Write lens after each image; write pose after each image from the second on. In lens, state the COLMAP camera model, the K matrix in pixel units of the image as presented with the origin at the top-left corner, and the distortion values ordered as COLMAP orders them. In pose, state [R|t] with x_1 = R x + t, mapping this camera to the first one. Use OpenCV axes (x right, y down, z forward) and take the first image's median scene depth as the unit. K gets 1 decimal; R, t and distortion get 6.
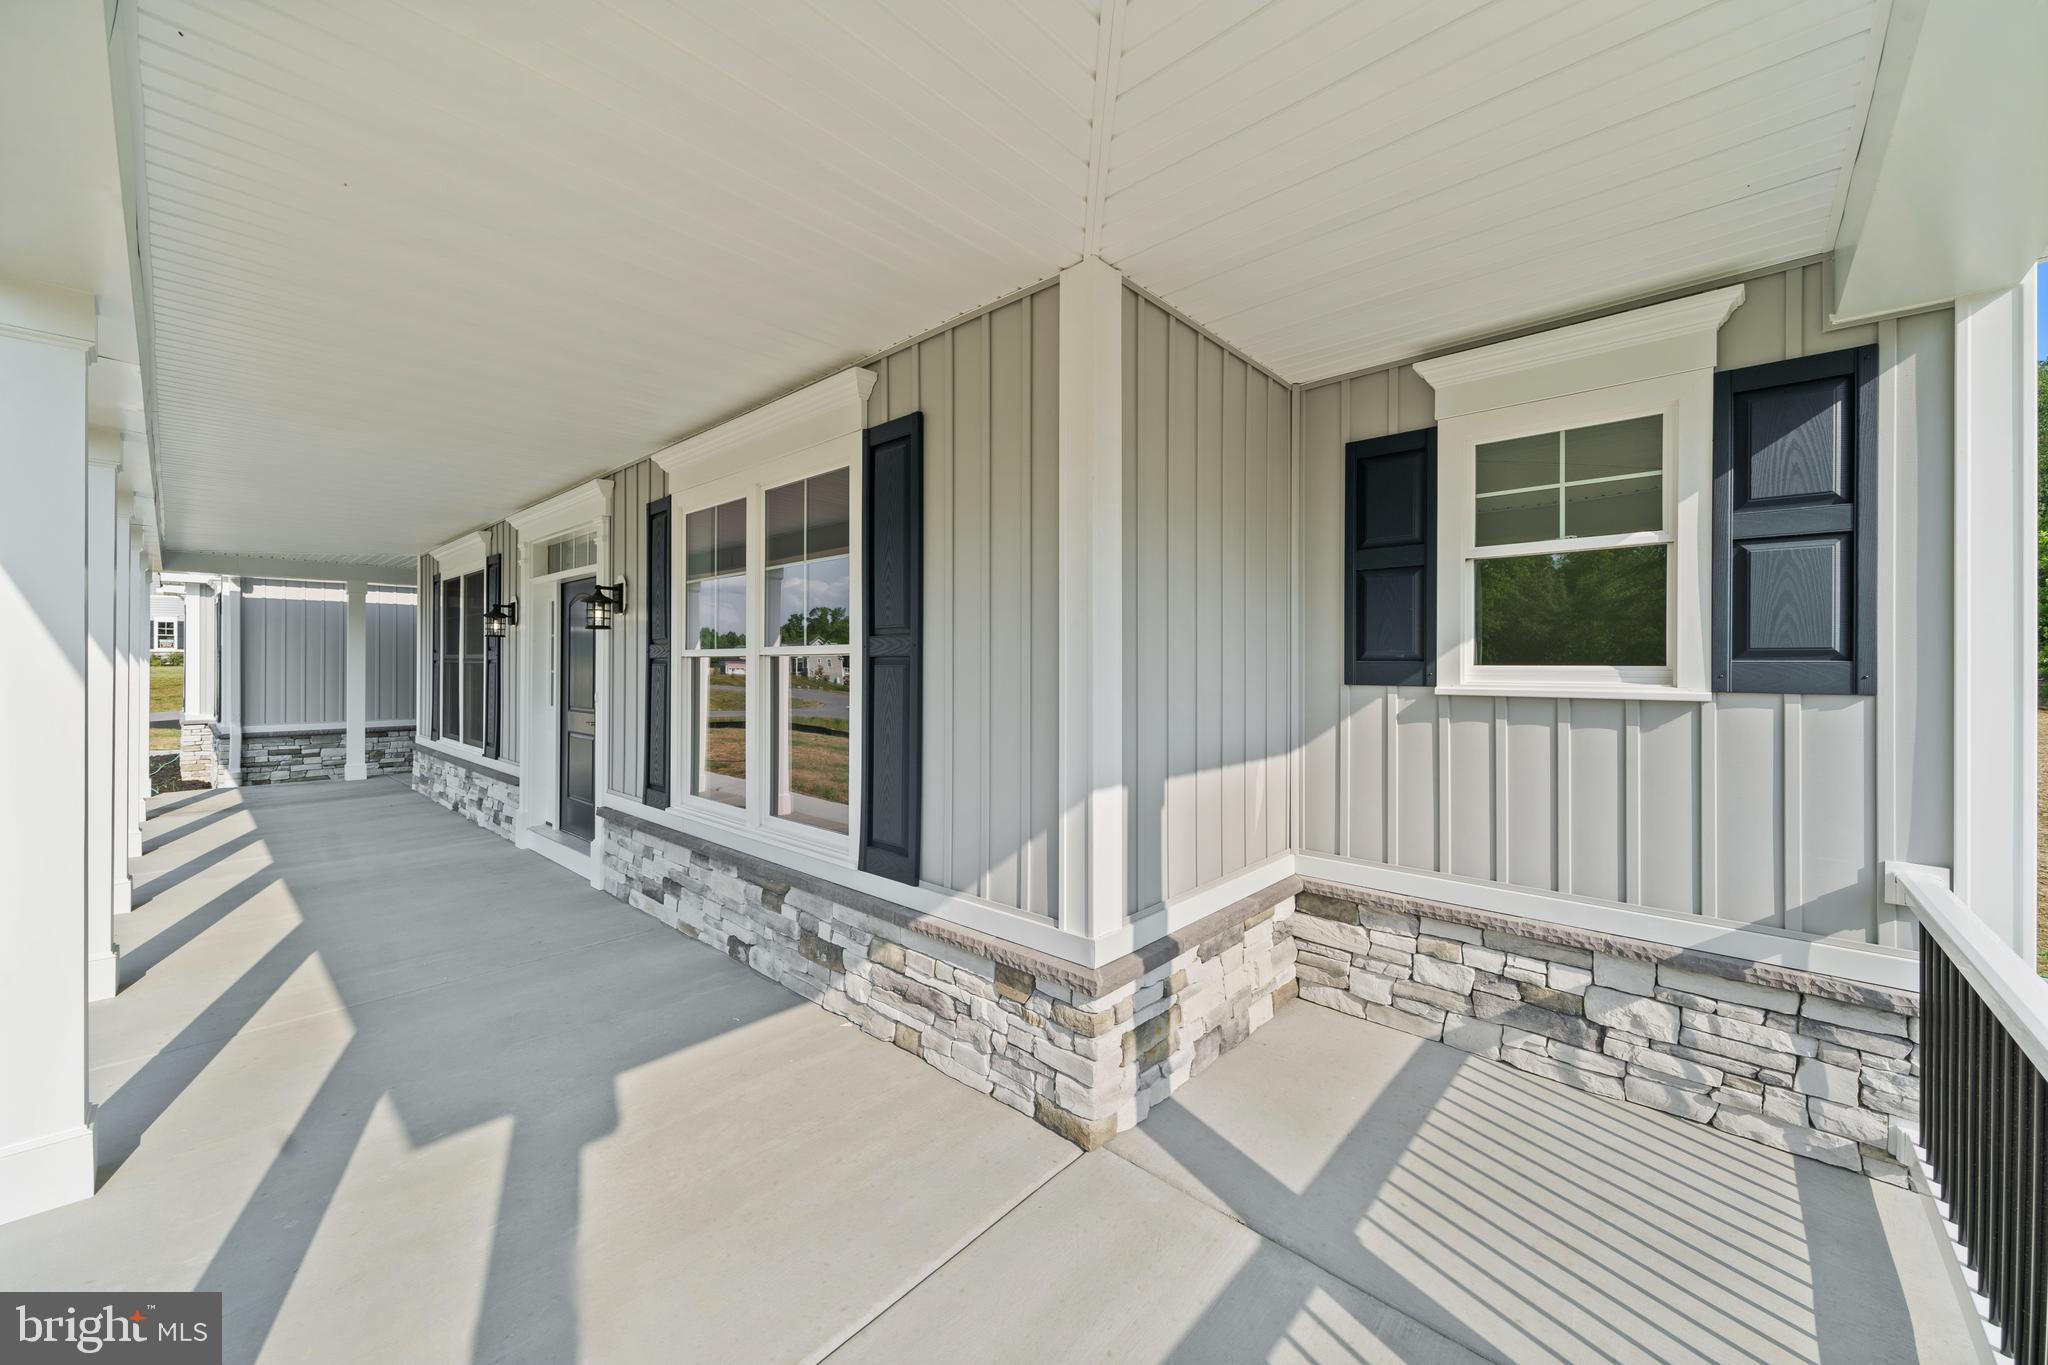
lens RADIAL K [[781.9, 0, 1020.8], [0, 781.9, 668.8], [0, 0, 1]] dist [0.009342, -0.002120]
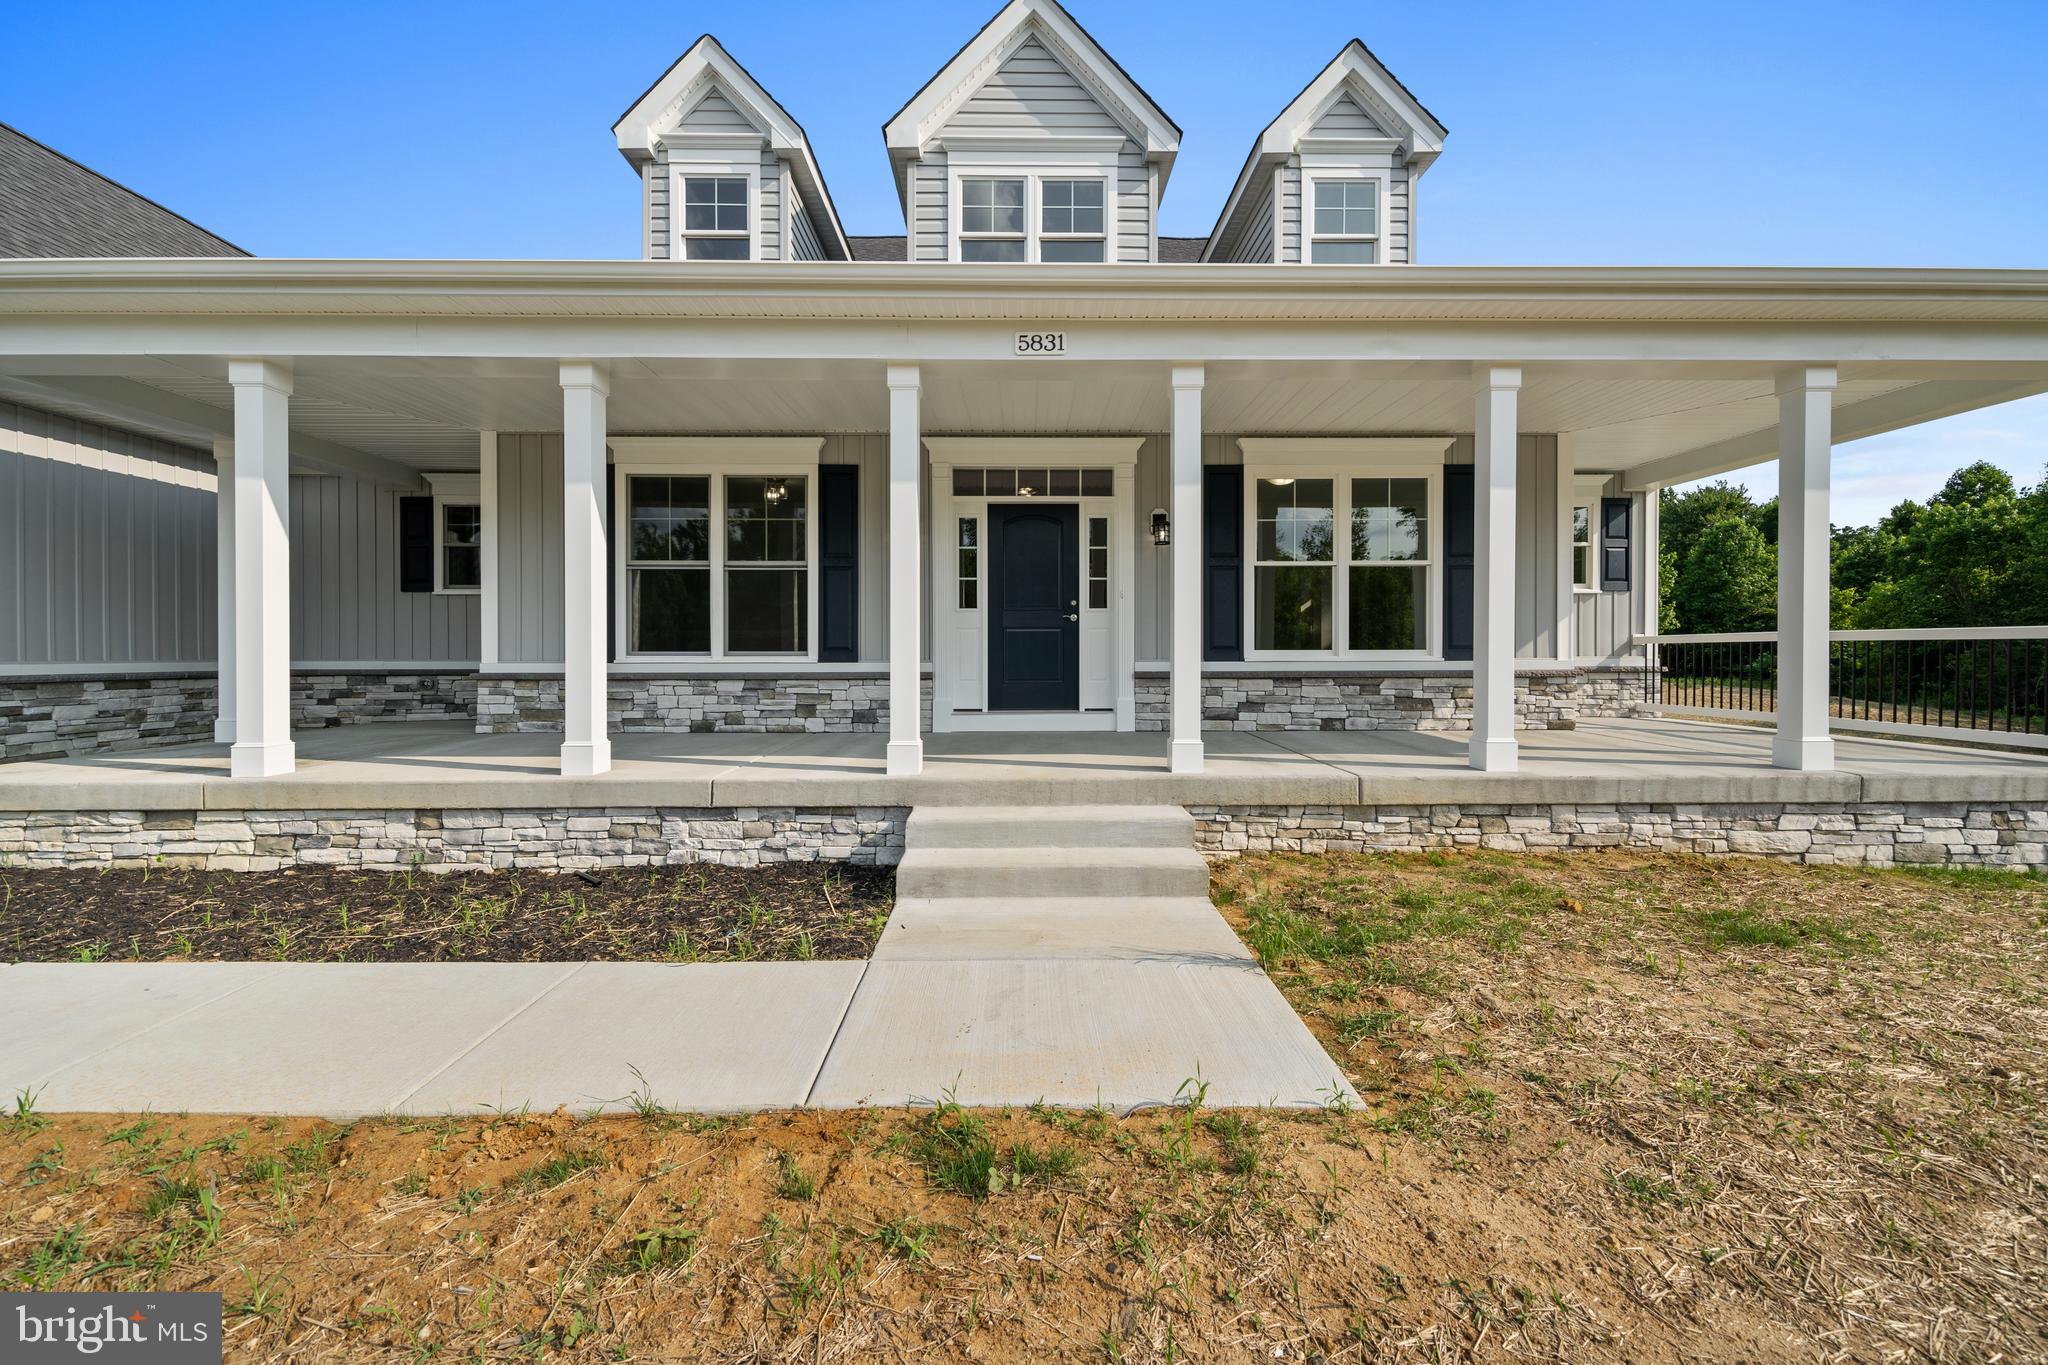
lens RADIAL K [[781.9, 0, 1016.9], [0, 781.9, 667.6], [0, 0, 1]] dist [0.009342, -0.002120]
pose [[0.725206, -0.017147, 0.688318, -2.770172], [0.006836, 0.999820, 0.017706, 0.238814], [-0.688498, -0.008135, 0.725193, 0.219396]]
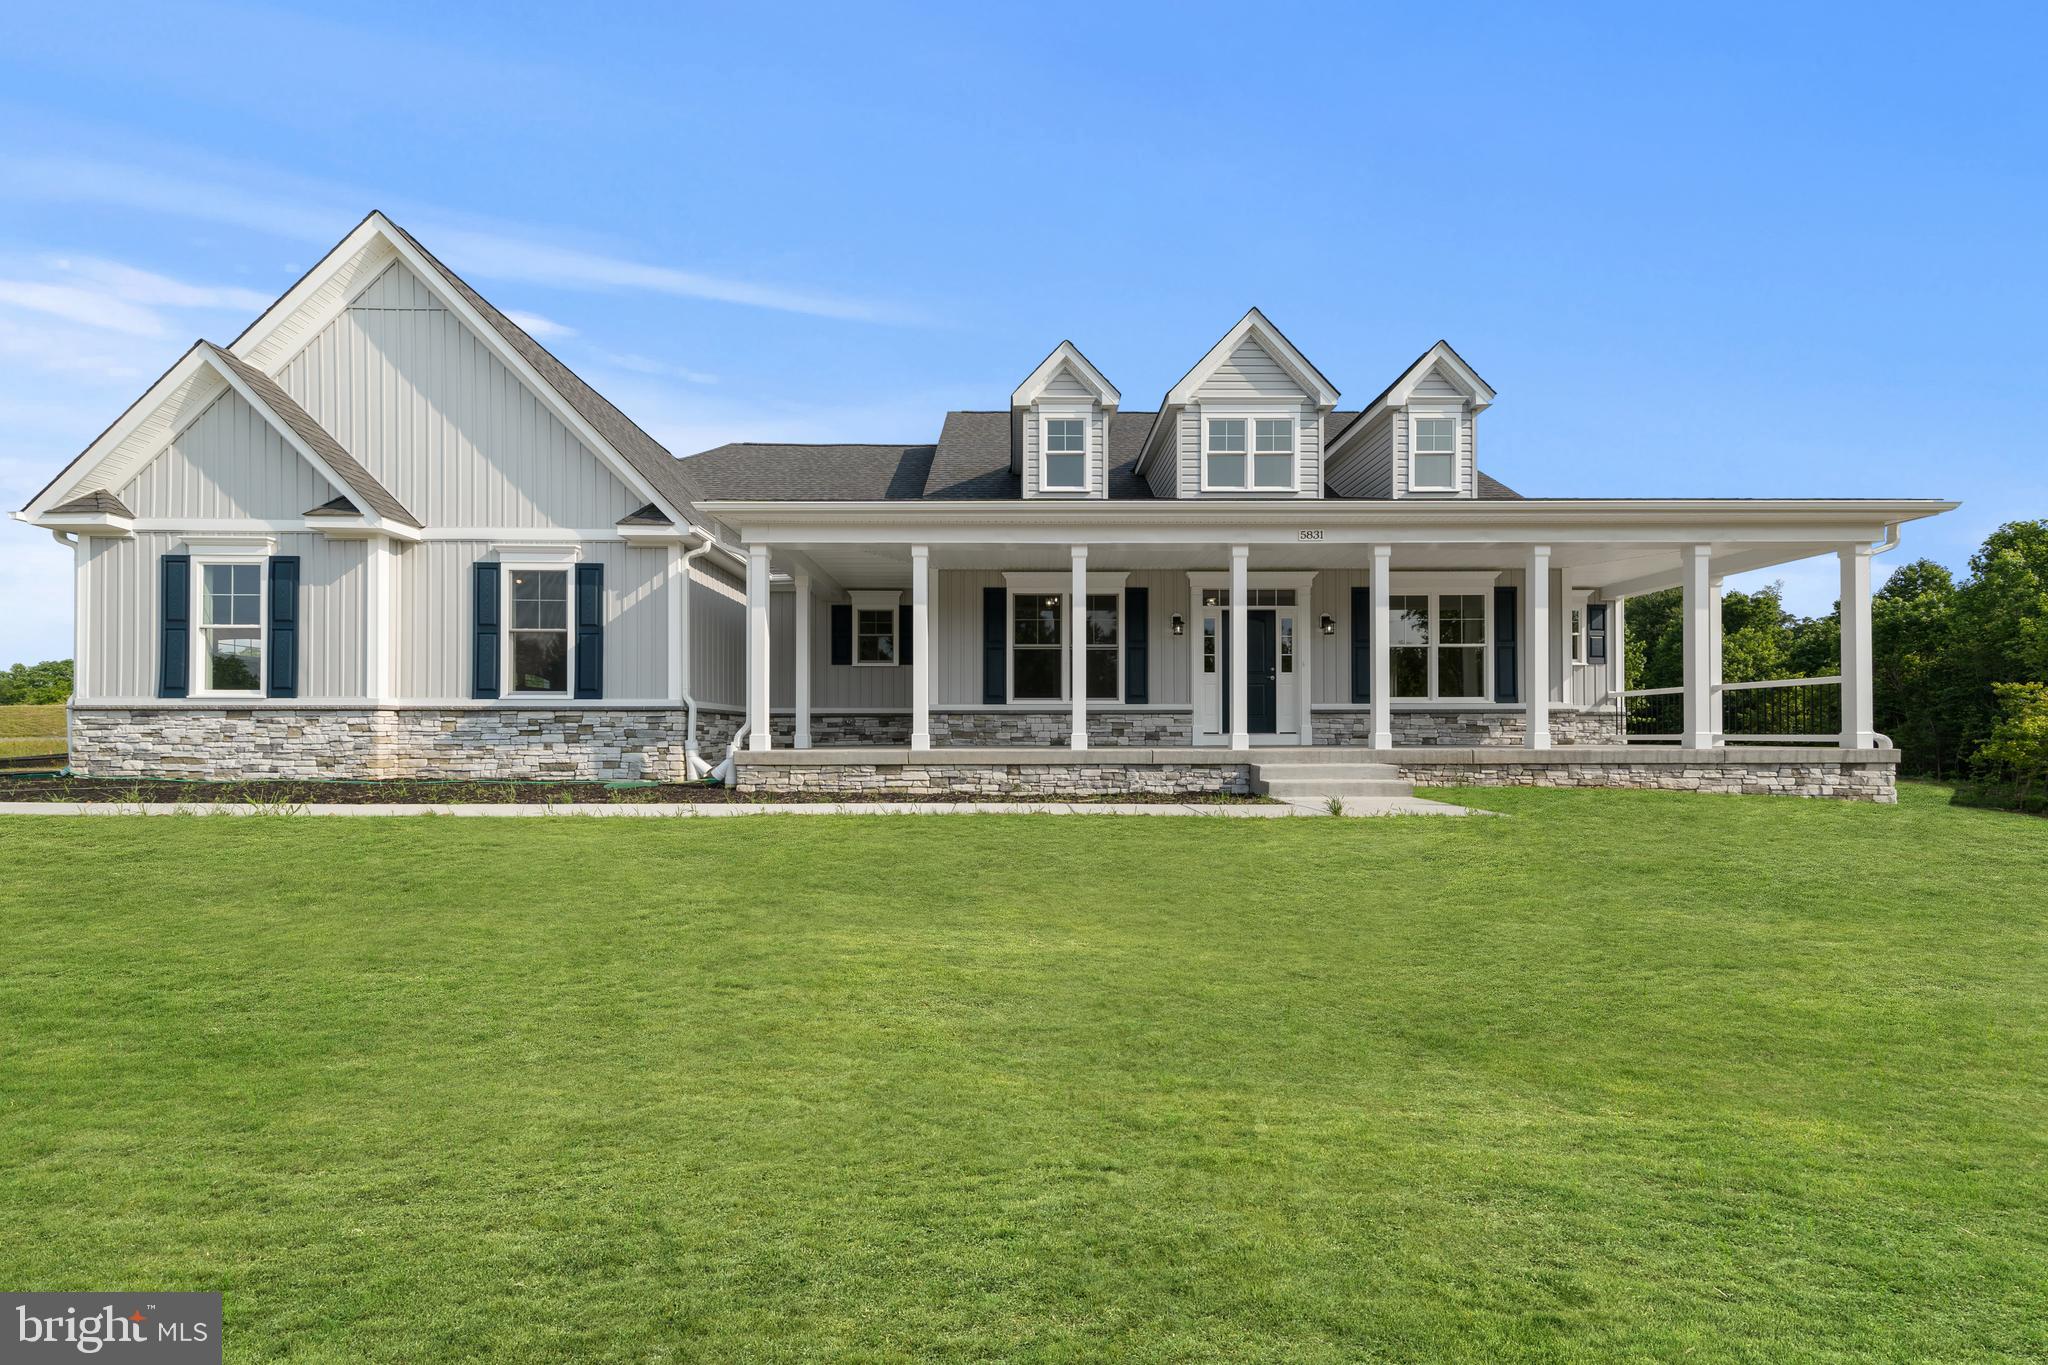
lens RADIAL K [[713.6, 0, 1042.6], [0, 713.6, 737.0], [0, 0, 1]] dist [0.009674, -0.000384]
pose [[0.726606, -0.008079, 0.687006, -5.736051], [0.007060, 0.999966, 0.004292, 0.552478], [-0.687018, 0.001731, 0.726639, -0.212075]]
